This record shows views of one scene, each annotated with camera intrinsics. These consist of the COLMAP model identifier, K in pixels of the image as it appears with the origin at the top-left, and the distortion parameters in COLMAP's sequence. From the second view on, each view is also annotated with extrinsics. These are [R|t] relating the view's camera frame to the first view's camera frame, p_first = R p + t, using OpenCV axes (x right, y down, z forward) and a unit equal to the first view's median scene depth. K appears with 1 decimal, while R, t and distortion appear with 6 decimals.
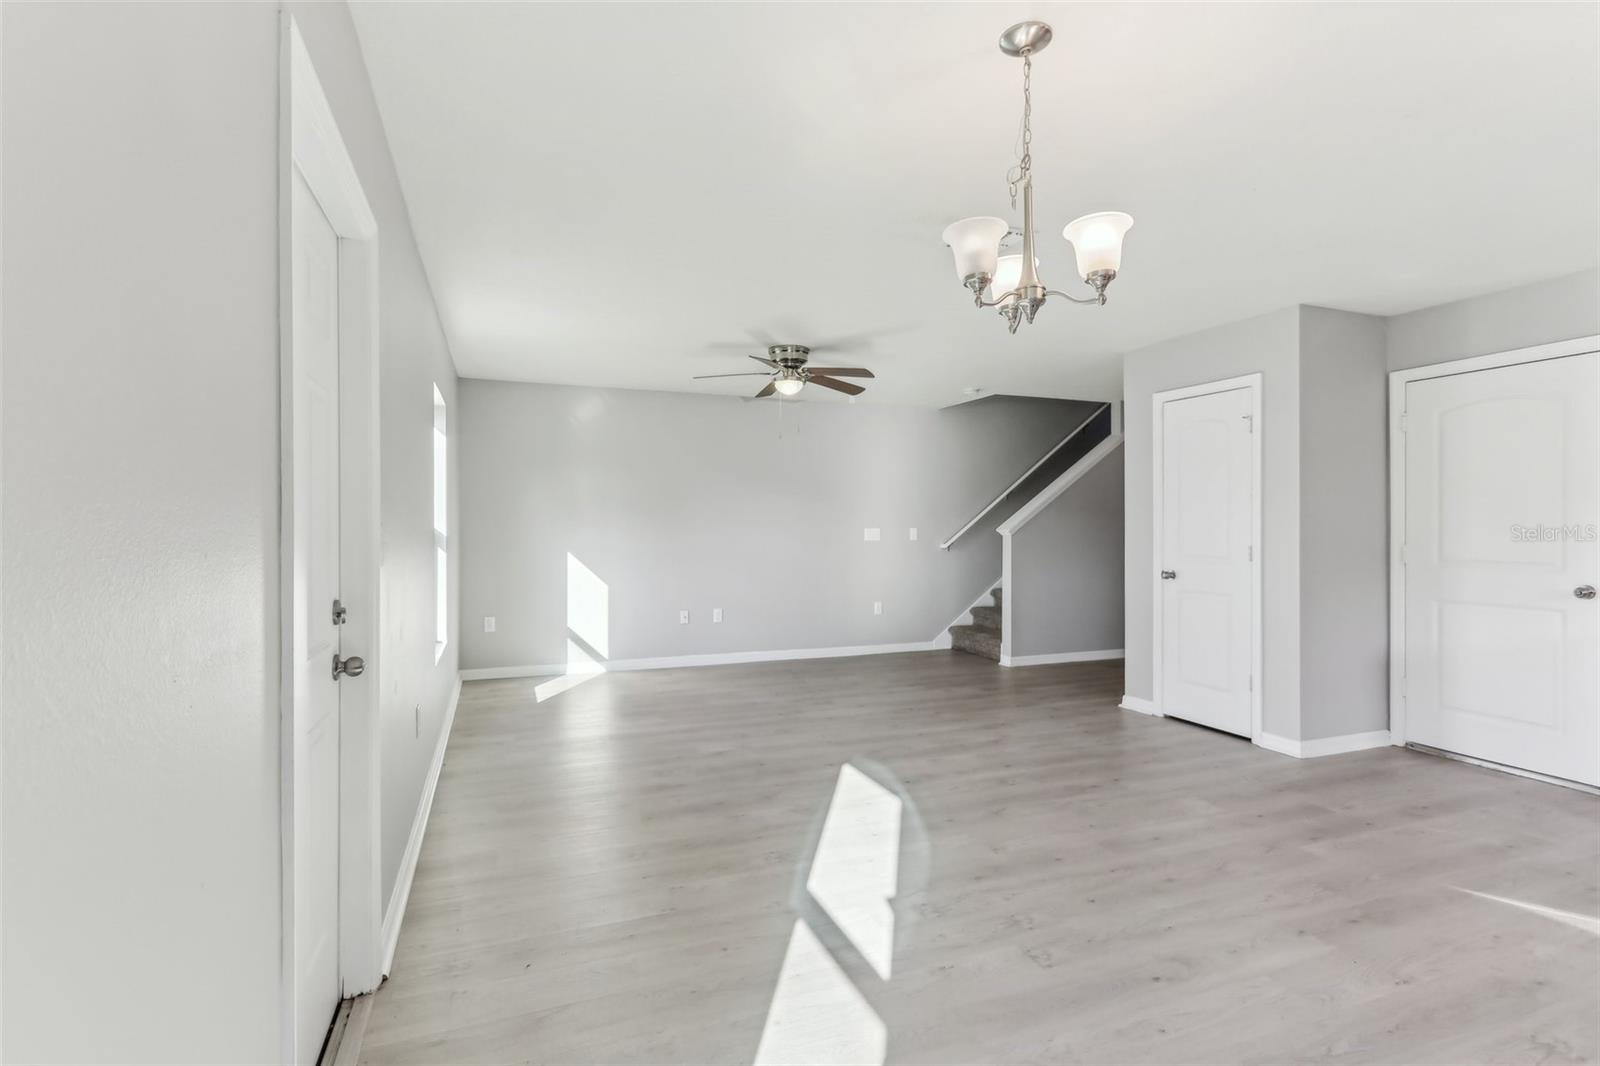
lens RADIAL K [[751.0, 0, 785.5], [0, 751.0, 535.3], [0, 0, 1]] dist [0.005906, 0.000594]
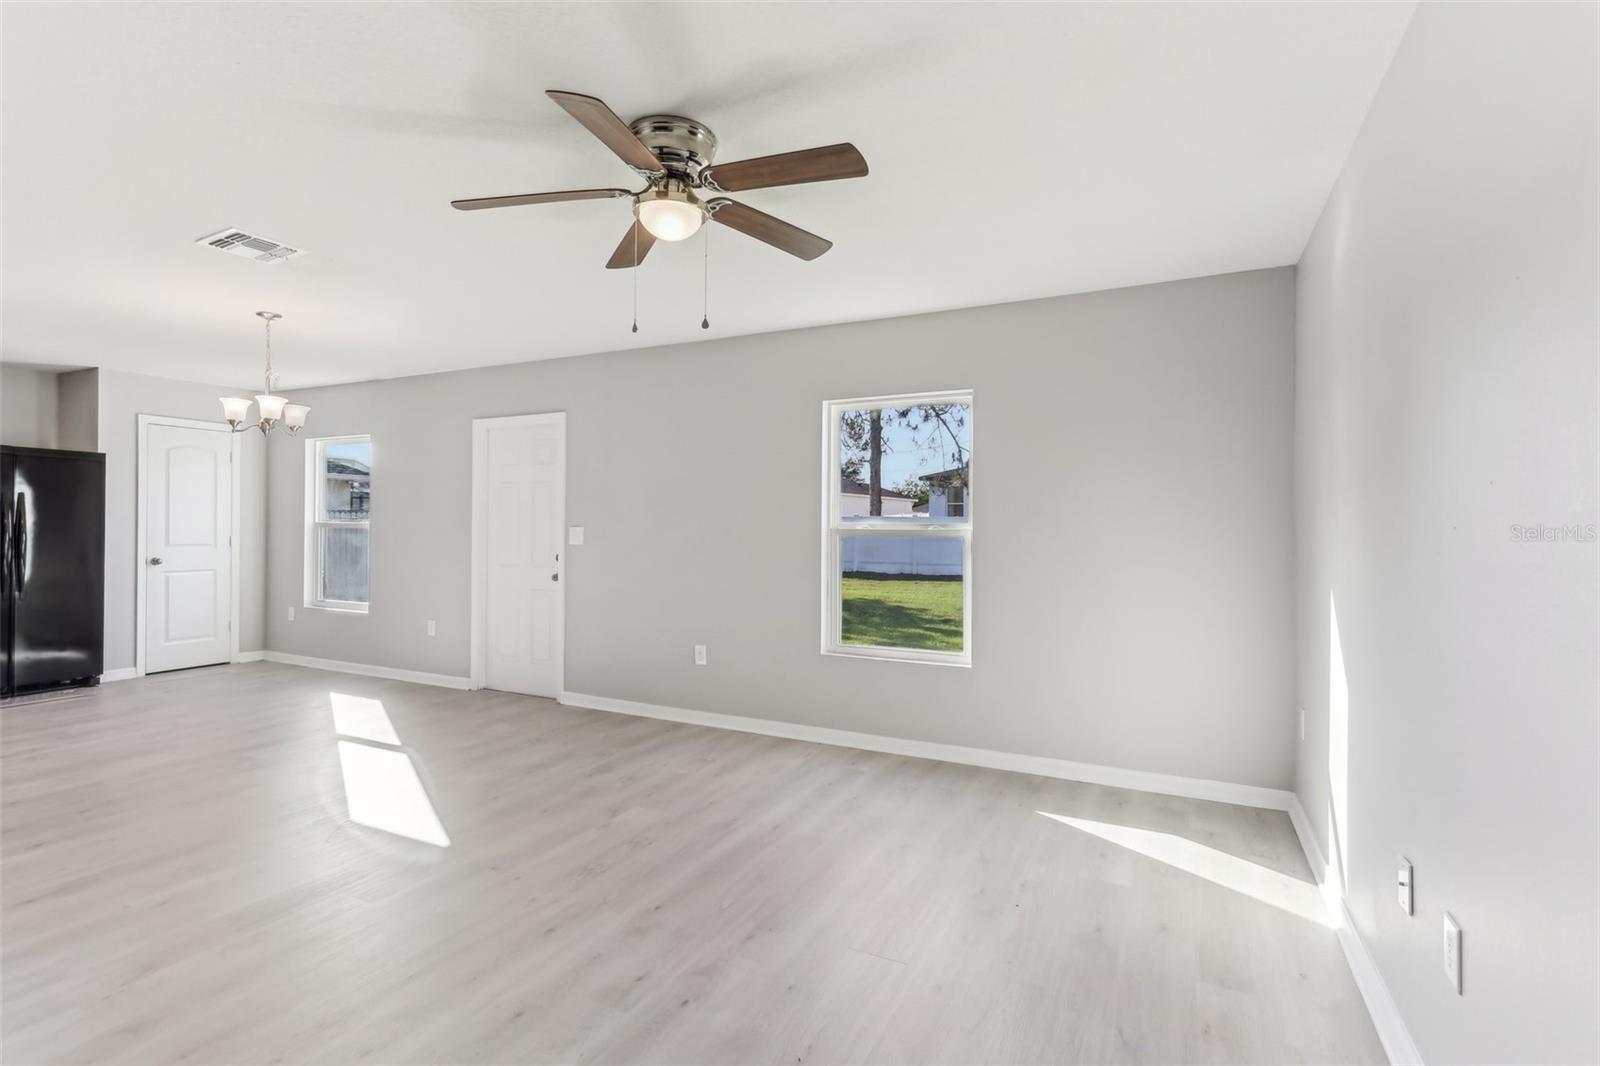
lens RADIAL K [[751.0, 0, 792.2], [0, 751.0, 530.6], [0, 0, 1]] dist [0.005906, 0.000594]
pose [[-0.734464, -0.006948, -0.678613, 0.270441], [-0.014336, 0.999883, 0.005278, -0.011459], [0.678497, 0.013605, -0.734477, 1.444088]]
